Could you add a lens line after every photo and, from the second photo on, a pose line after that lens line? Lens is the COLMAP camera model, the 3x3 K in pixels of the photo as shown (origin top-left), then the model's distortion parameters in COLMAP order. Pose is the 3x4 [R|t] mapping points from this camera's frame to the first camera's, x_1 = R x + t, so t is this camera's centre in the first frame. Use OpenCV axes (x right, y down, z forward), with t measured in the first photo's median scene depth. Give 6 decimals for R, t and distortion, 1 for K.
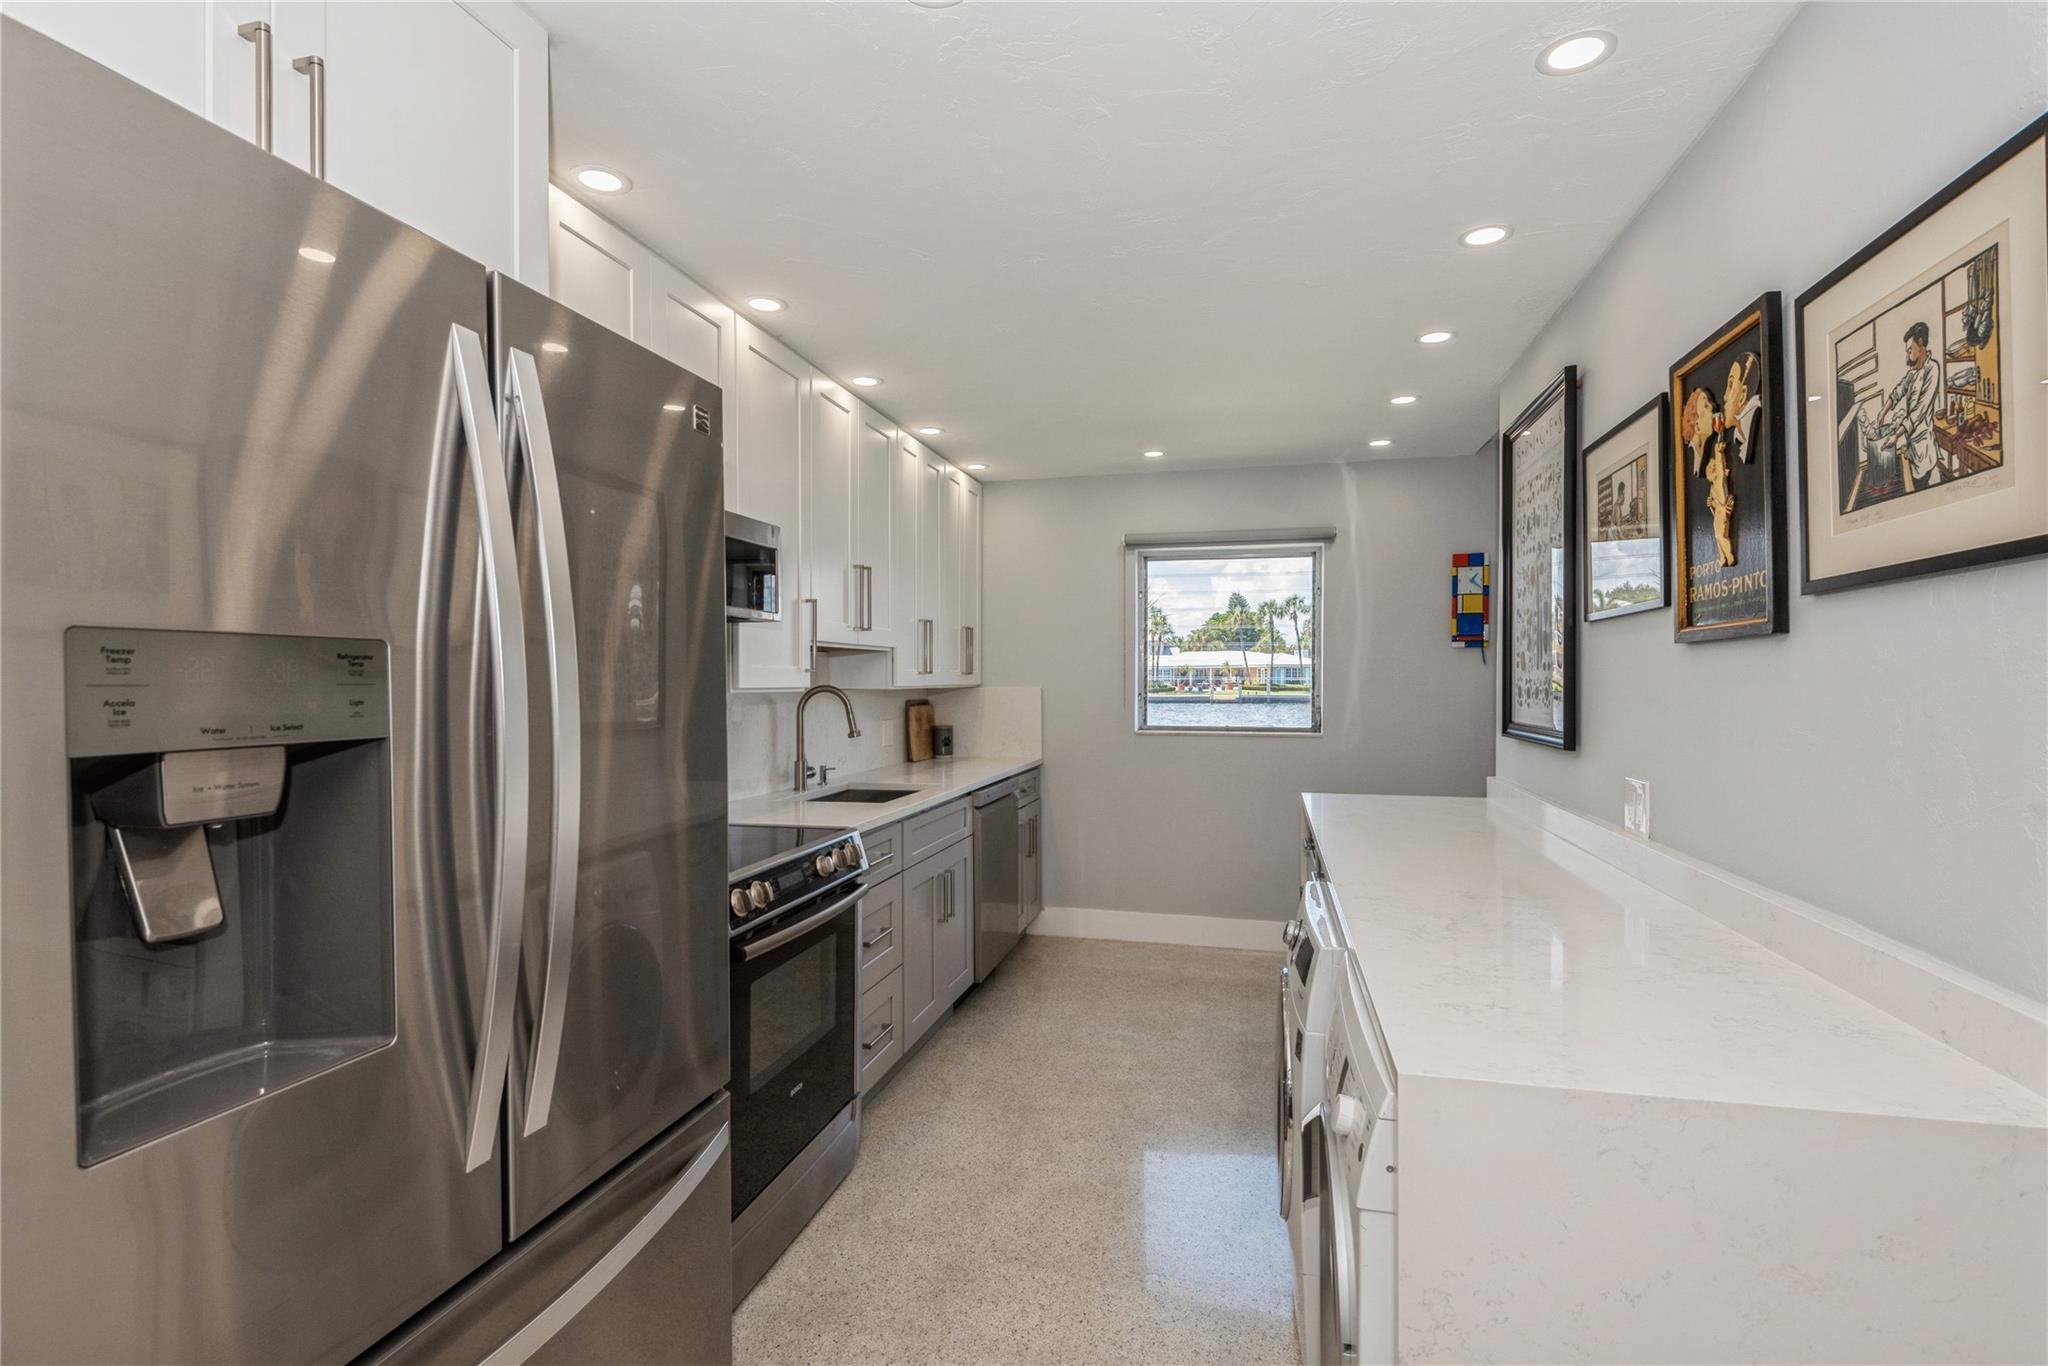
lens RADIAL K [[970.8, 0, 1007.2], [0, 970.8, 692.4], [0, 0, 1]] dist [-0.019881, -0.000309]
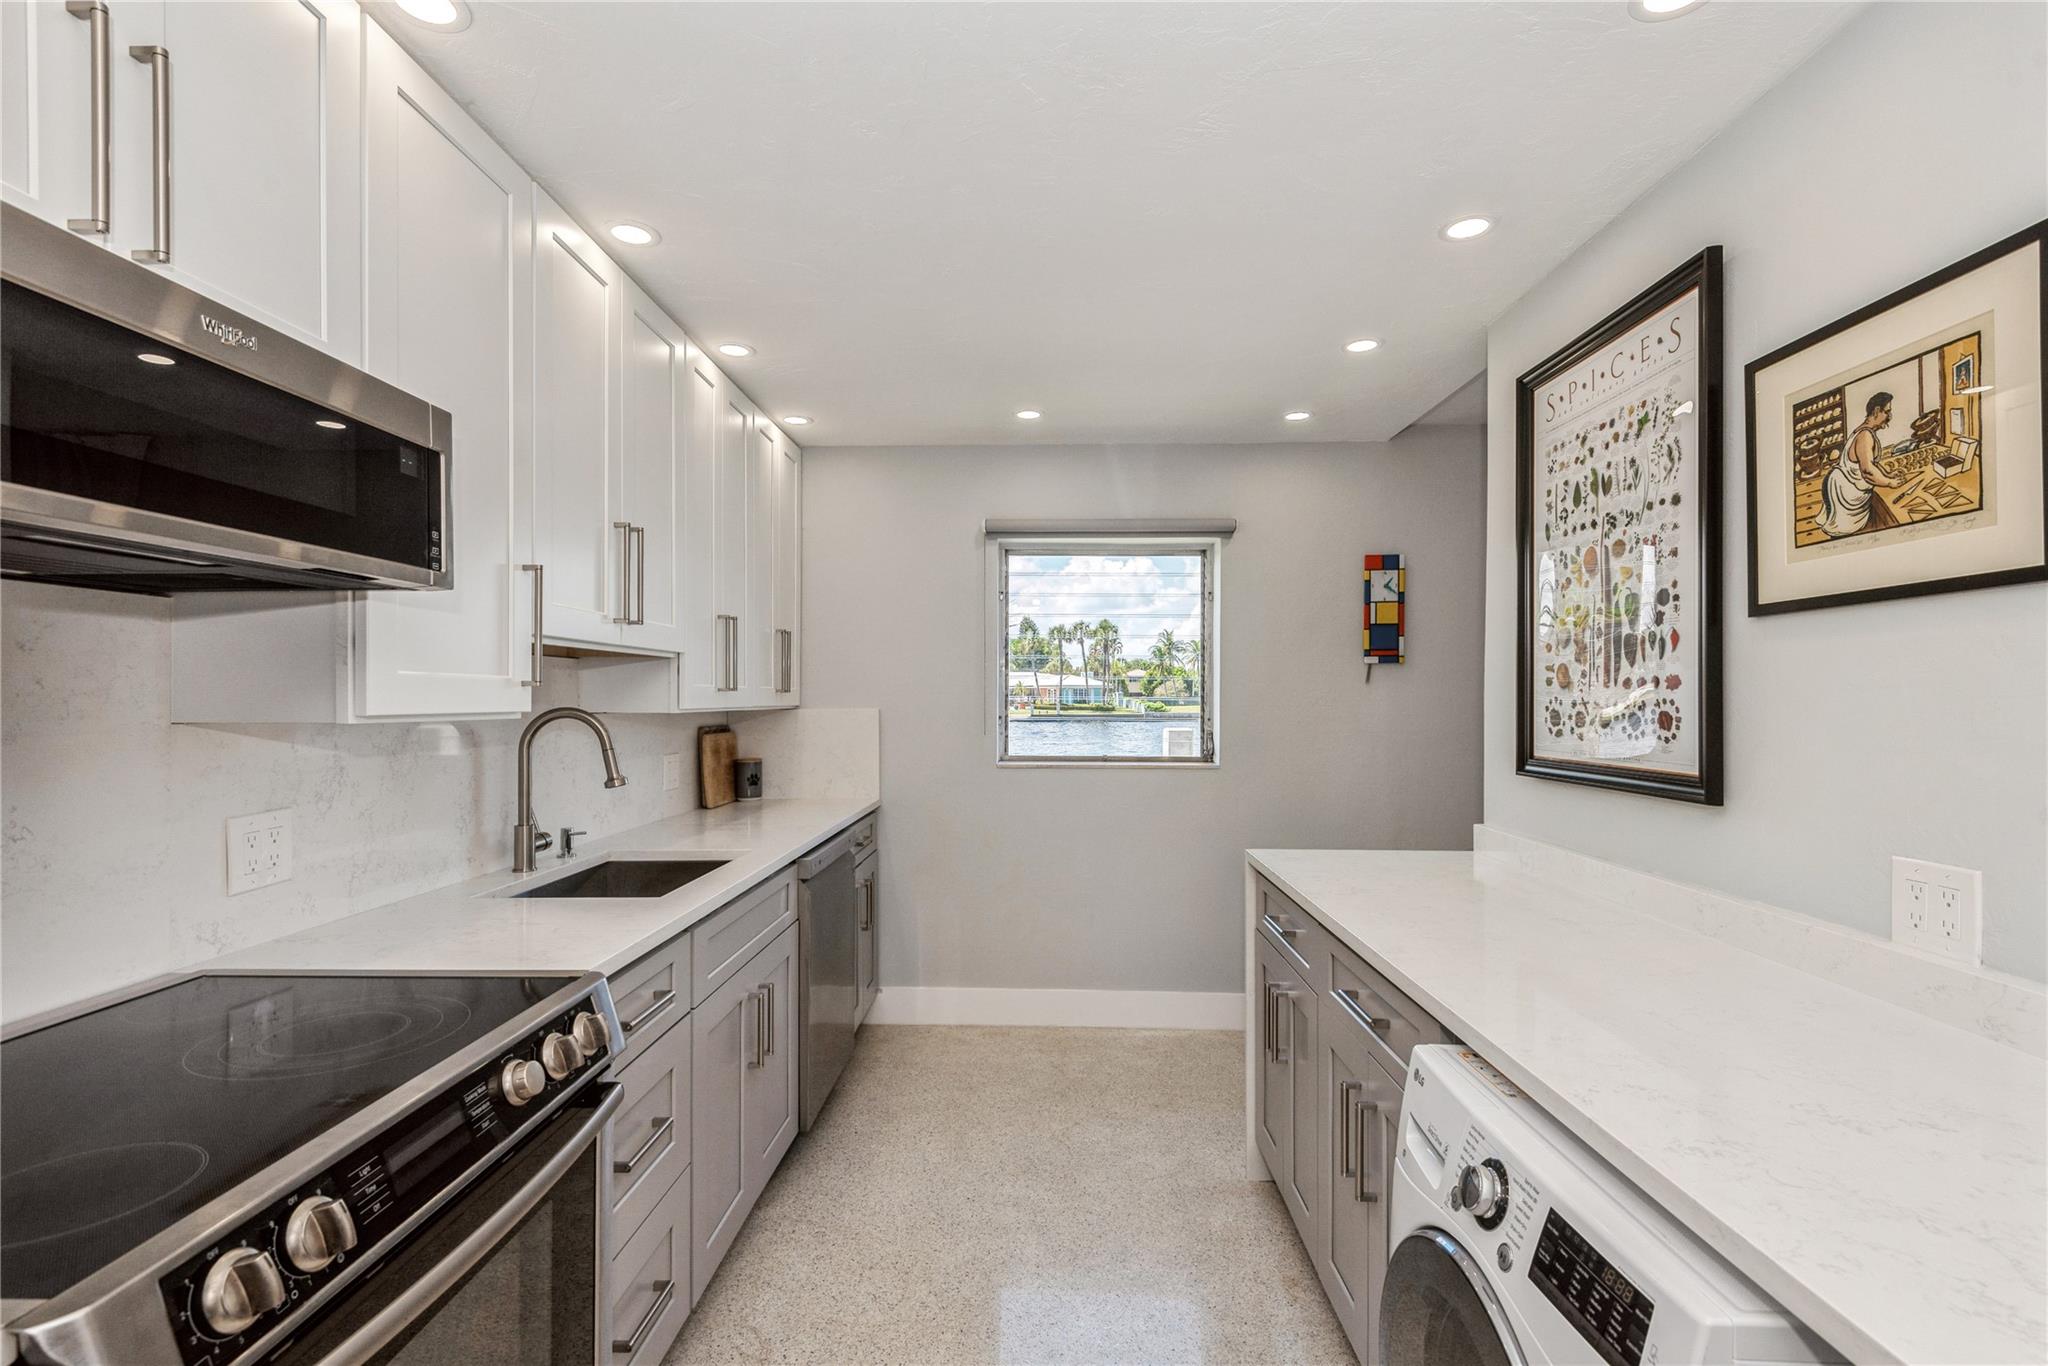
lens RADIAL K [[936.5, 0, 1024.2], [0, 936.5, 700.5], [0, 0, 1]] dist [0.025747, -0.016038]
pose [[0.973216, 0.001886, 0.229883, -0.028443], [0.000812, 0.999932, -0.011641, -0.003719], [-0.229889, 0.011516, 0.973149, 0.260453]]
